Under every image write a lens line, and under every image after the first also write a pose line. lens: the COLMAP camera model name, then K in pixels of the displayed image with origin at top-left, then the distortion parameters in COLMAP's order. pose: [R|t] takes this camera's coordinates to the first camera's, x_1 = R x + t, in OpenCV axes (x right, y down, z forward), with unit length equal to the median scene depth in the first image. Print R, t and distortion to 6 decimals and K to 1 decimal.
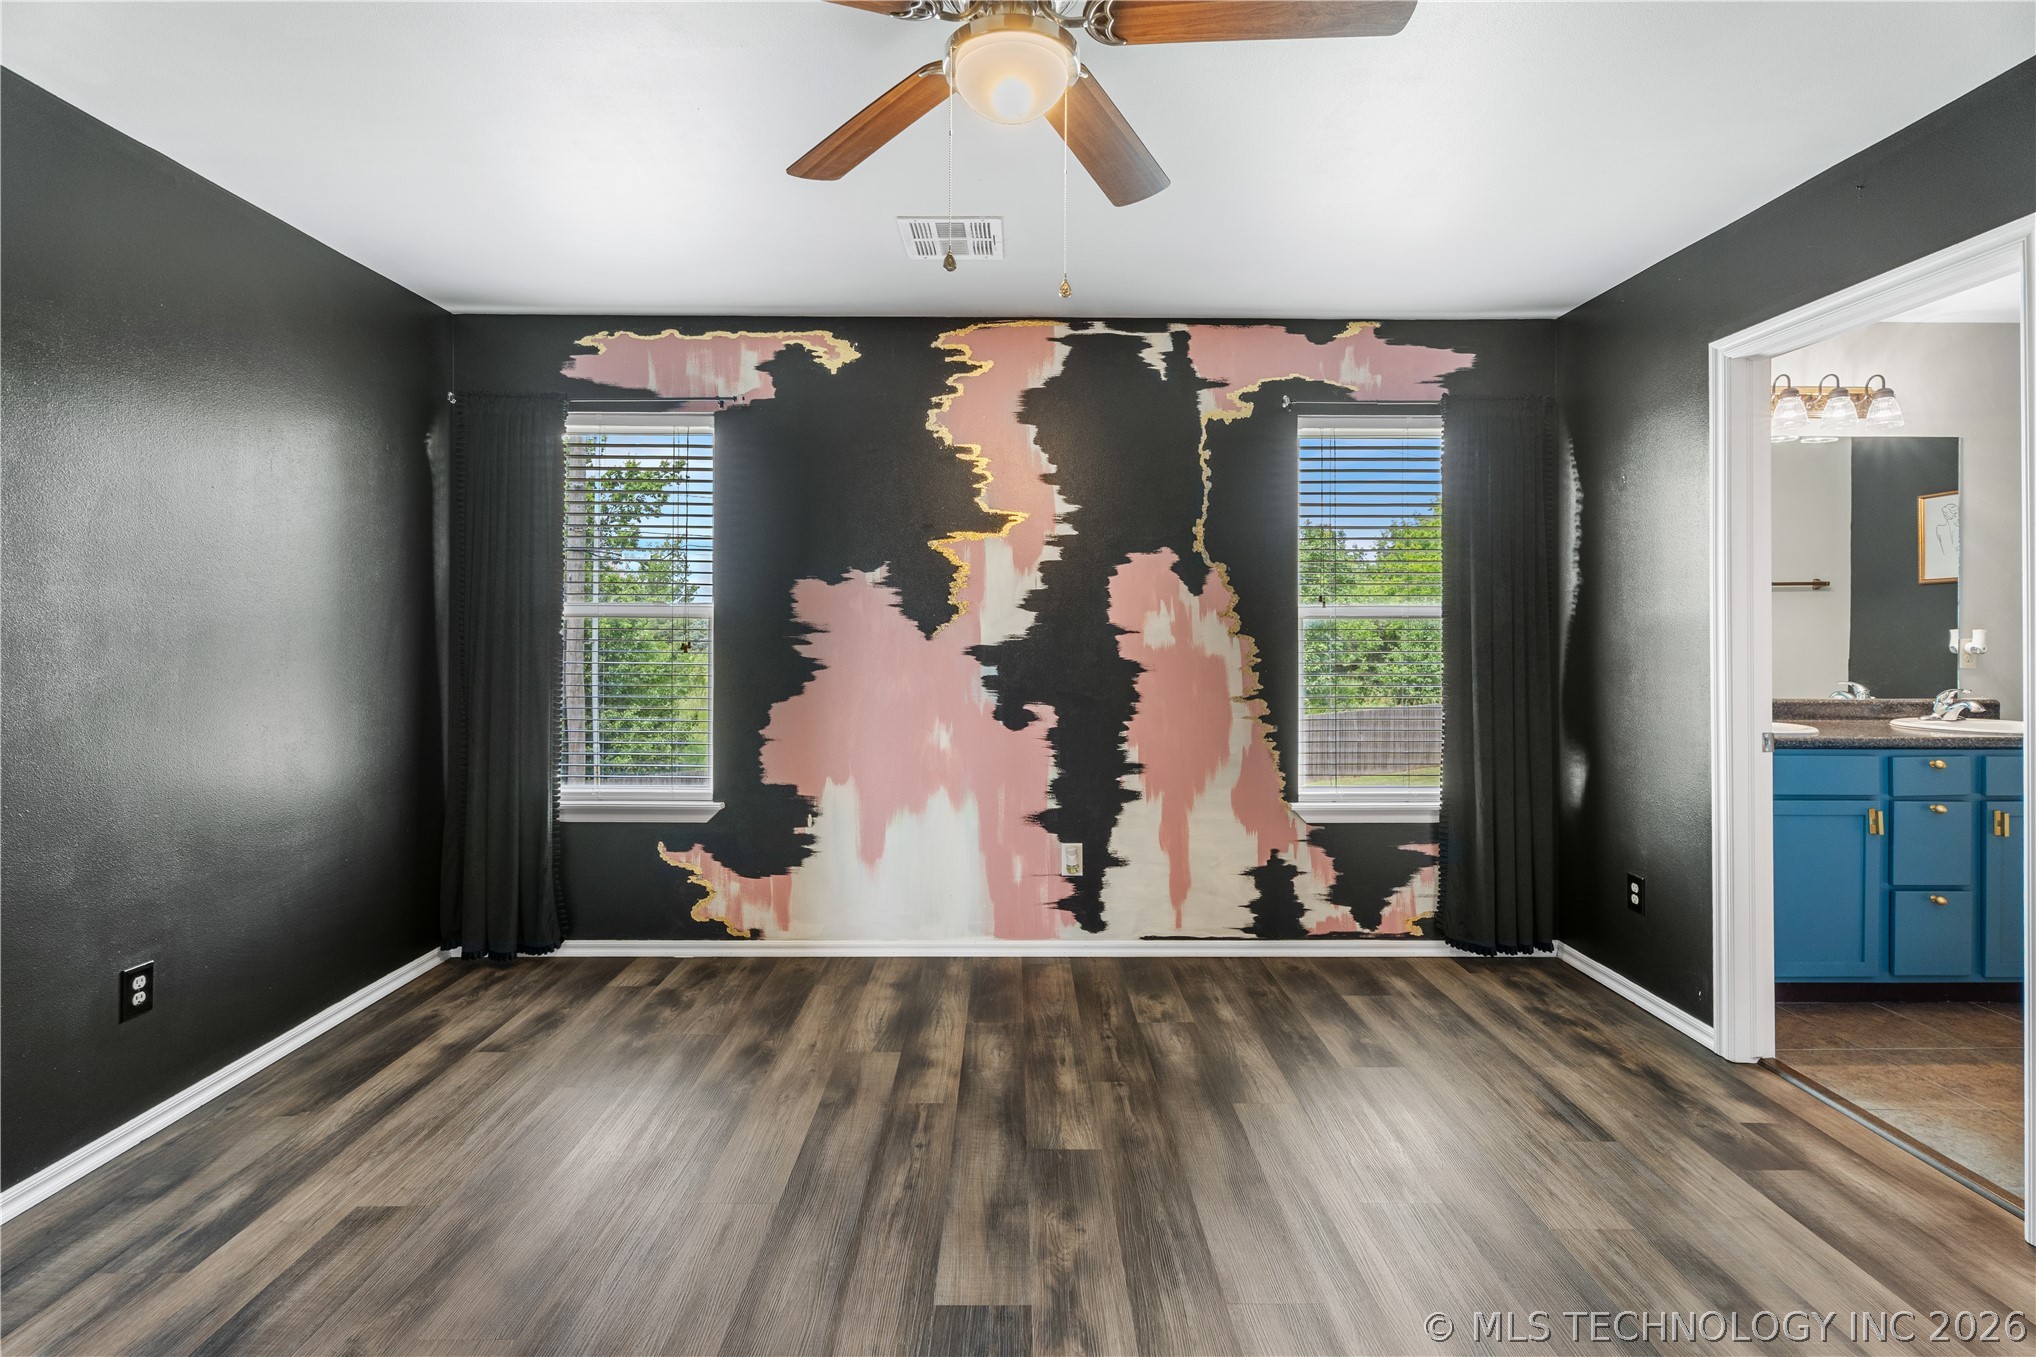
lens RADIAL K [[921.9, 0, 1015.8], [0, 921.9, 621.0], [0, 0, 1]] dist [-0.015416, 0.013517]
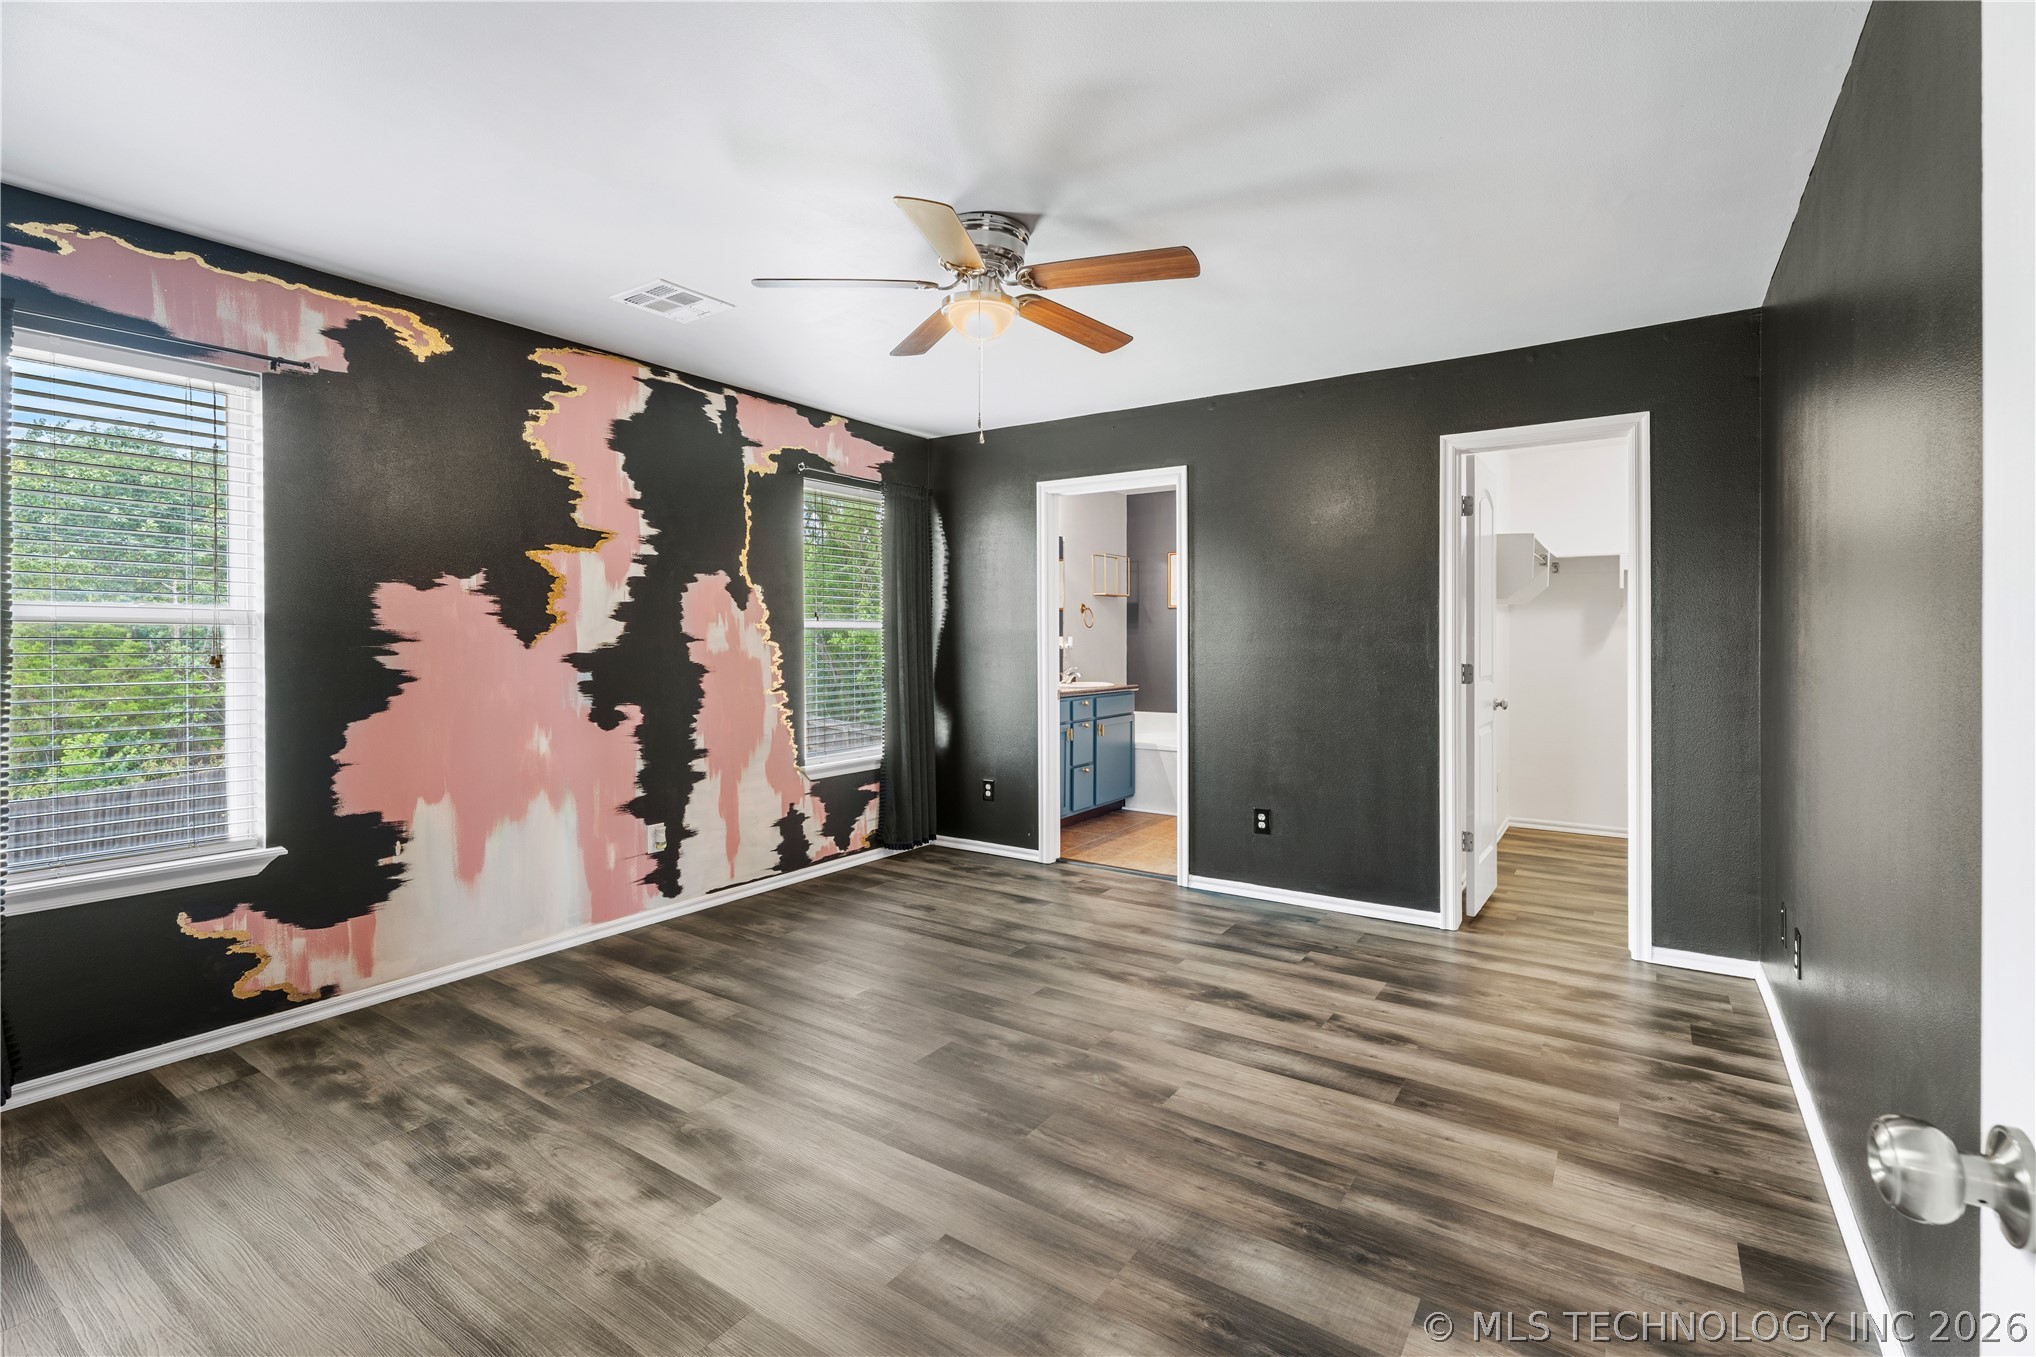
lens RADIAL K [[918.8, 0, 1022.7], [0, 918.8, 640.1], [0, 0, 1]] dist [-0.001259, -0.000381]
pose [[0.566291, -0.004335, 0.824194, -0.619899], [-0.004324, 0.999957, 0.008231, 0.000834], [-0.824194, -0.008225, 0.566248, -0.022228]]
